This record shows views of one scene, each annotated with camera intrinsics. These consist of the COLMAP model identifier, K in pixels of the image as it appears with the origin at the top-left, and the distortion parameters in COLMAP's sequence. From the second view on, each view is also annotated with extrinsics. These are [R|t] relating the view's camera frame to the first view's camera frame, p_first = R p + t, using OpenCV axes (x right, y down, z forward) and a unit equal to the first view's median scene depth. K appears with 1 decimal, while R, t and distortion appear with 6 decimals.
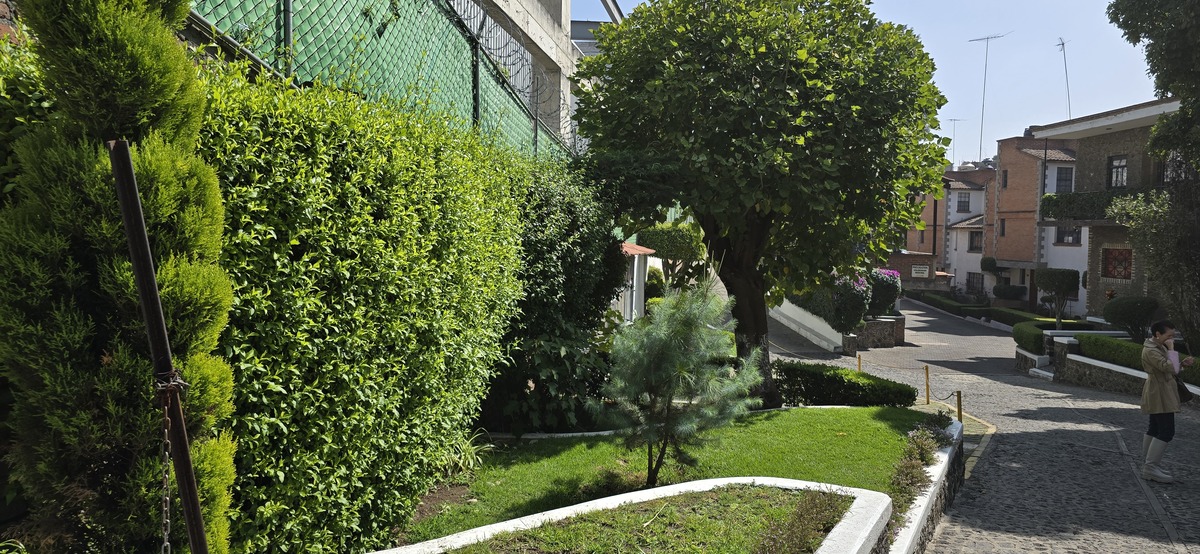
lens RADIAL K [[794.7, 0, 603.0], [0, 794.7, 277.4], [0, 0, 1]] dist [0.036462, -0.001025]
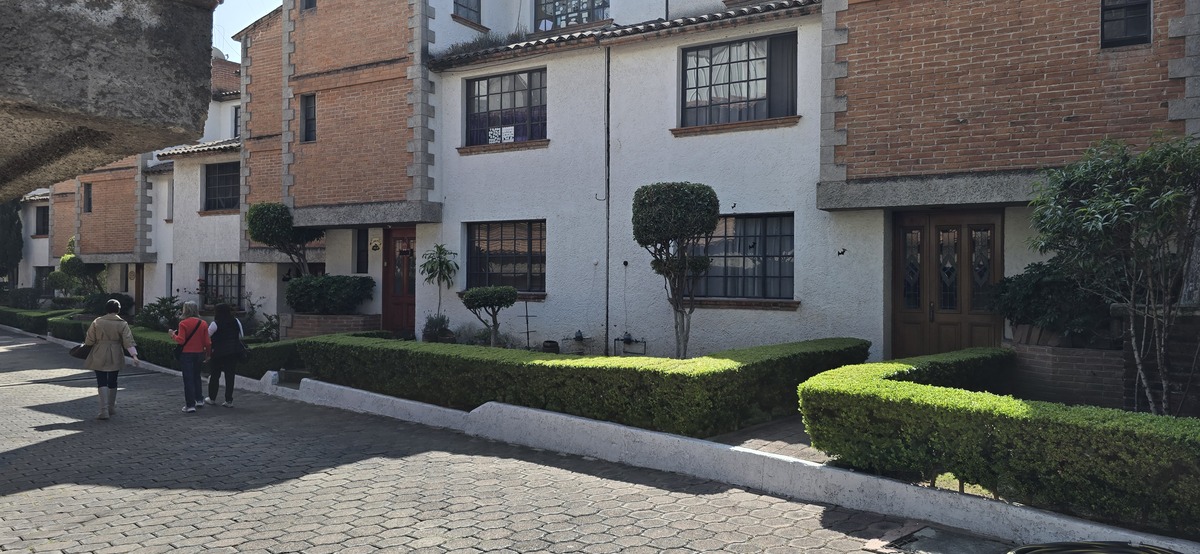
lens RADIAL K [[794.7, 0, 602.9], [0, 794.7, 275.6], [0, 0, 1]] dist [0.036462, -0.001025]
pose [[0.603902, 0.005945, 0.797037, 0.289526], [0.041254, 0.998399, -0.038704, 0.028963], [-0.795991, 0.056254, 0.602689, 0.678029]]
